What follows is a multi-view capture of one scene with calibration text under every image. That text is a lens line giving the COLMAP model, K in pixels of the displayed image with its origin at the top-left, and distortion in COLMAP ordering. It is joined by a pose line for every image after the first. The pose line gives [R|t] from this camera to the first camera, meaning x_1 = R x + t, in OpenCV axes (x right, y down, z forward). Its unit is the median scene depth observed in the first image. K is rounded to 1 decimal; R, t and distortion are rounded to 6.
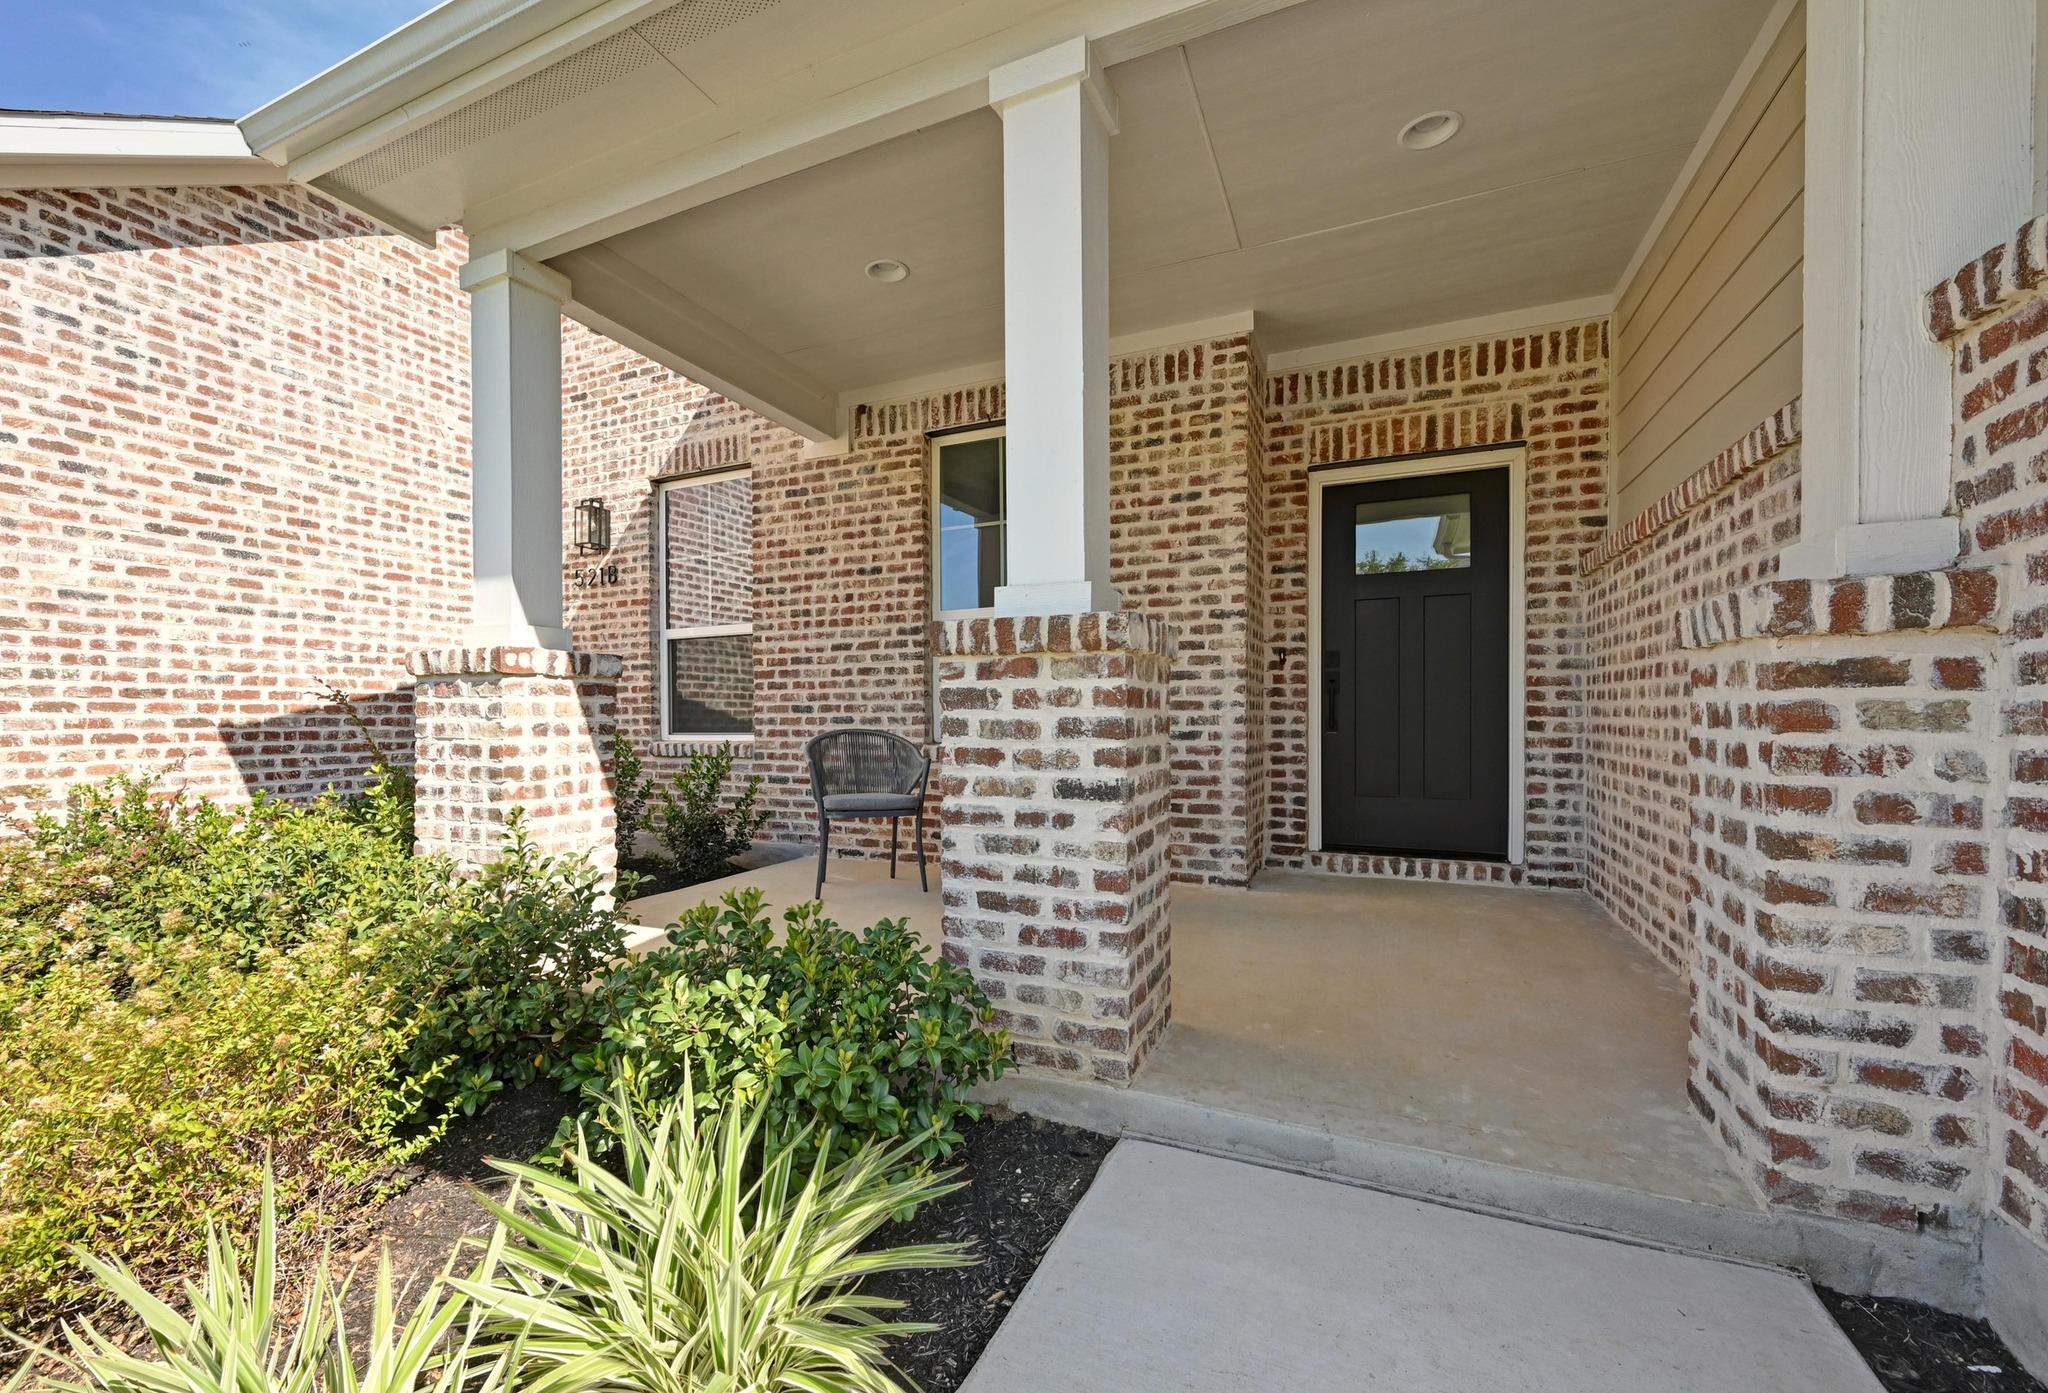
lens RADIAL K [[794.5, 0, 1020.5], [0, 794.5, 720.8], [0, 0, 1]] dist [-0.002214, -0.000087]
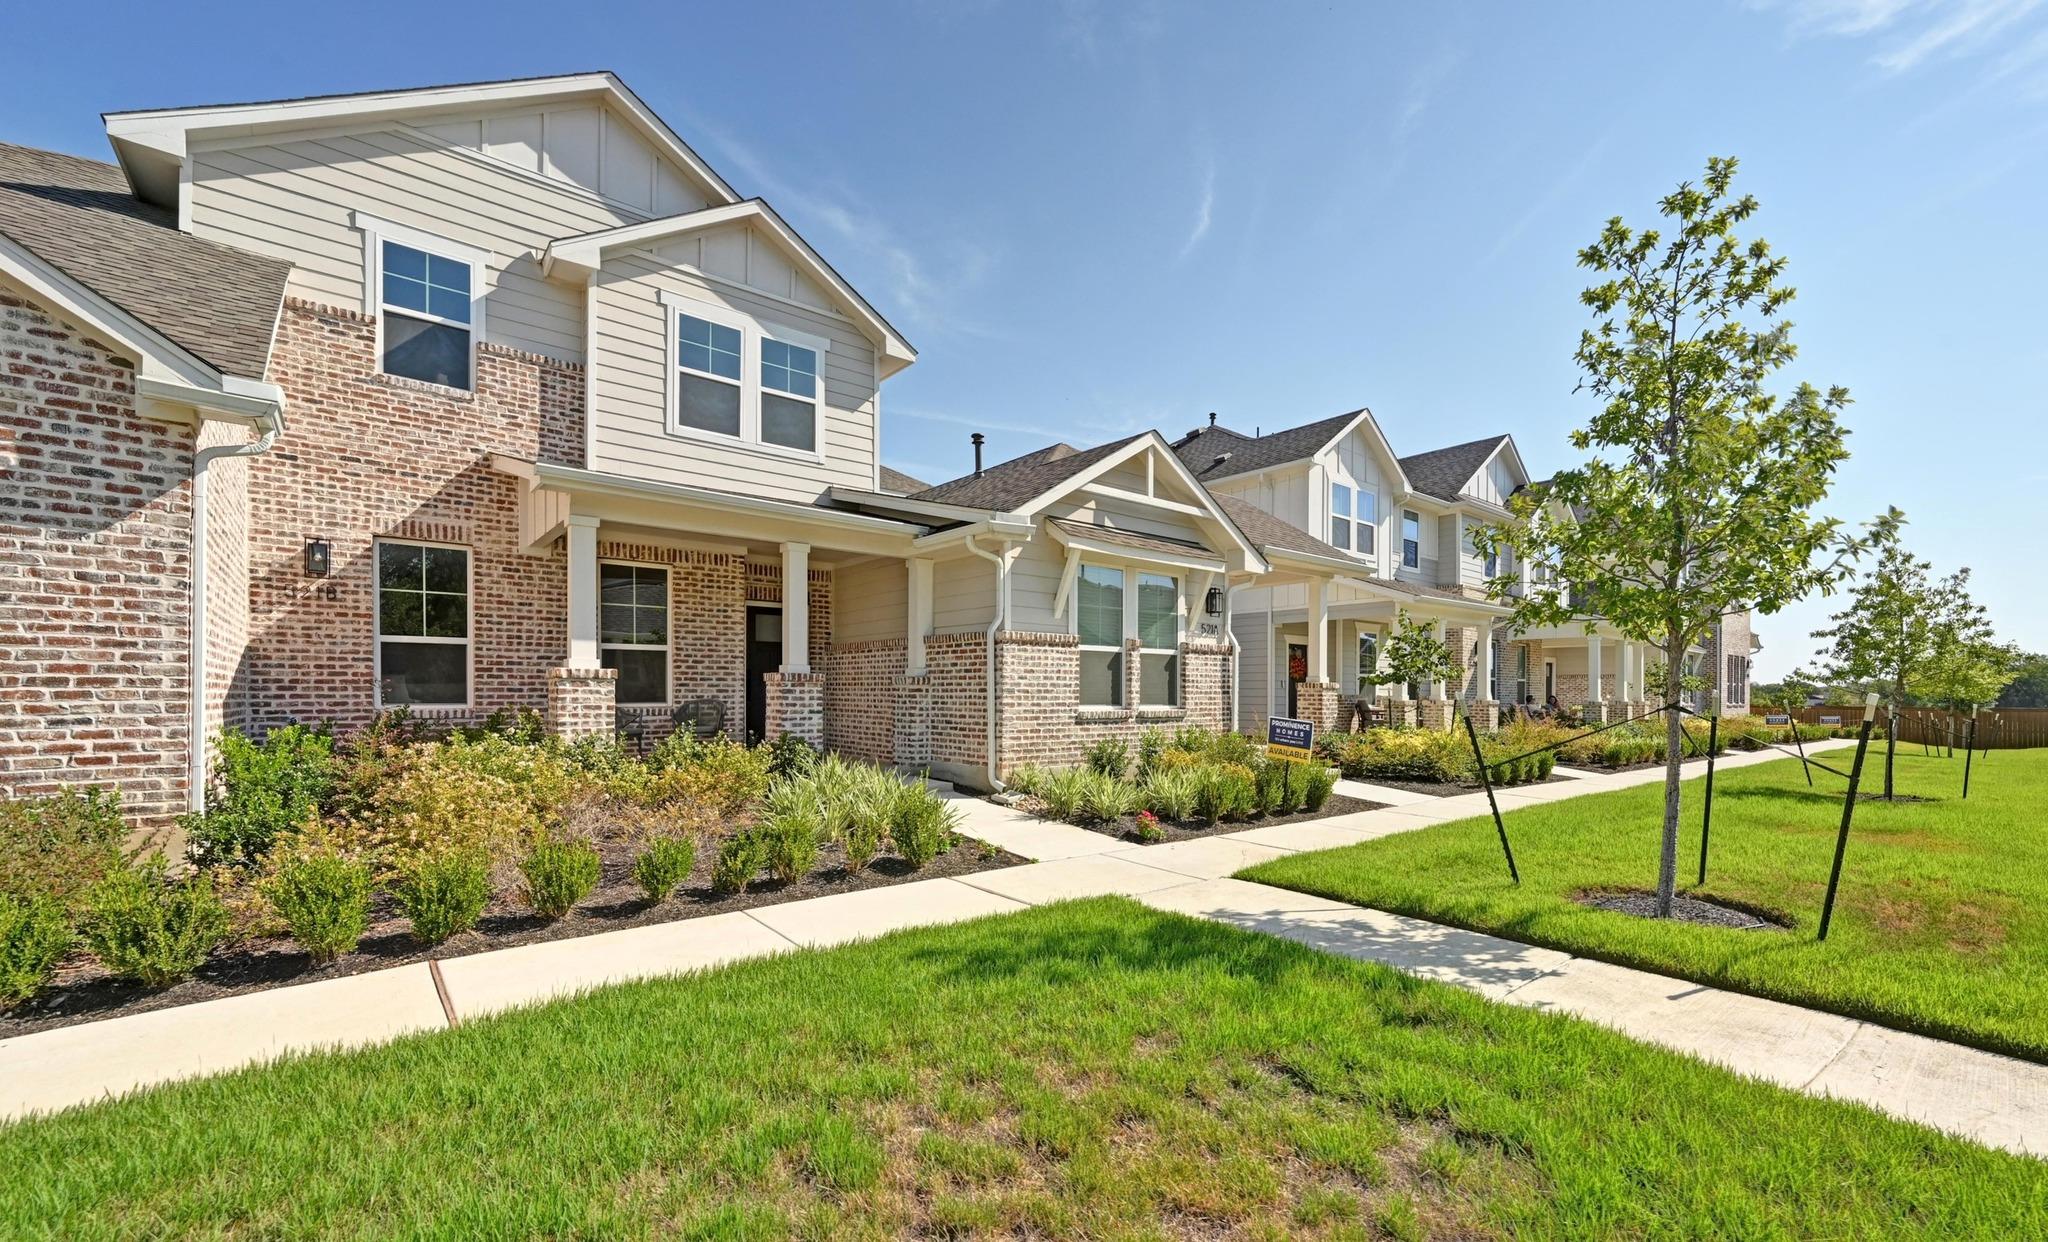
lens RADIAL K [[850.8, 0, 1019.0], [0, 850.8, 695.2], [0, 0, 1]] dist [-0.000252, -0.000028]
pose [[0.423419, 0.004441, 0.905923, -1.942855], [-0.000173, 0.999988, -0.004821, 0.007675], [-0.905934, 0.001885, 0.423414, -1.080610]]
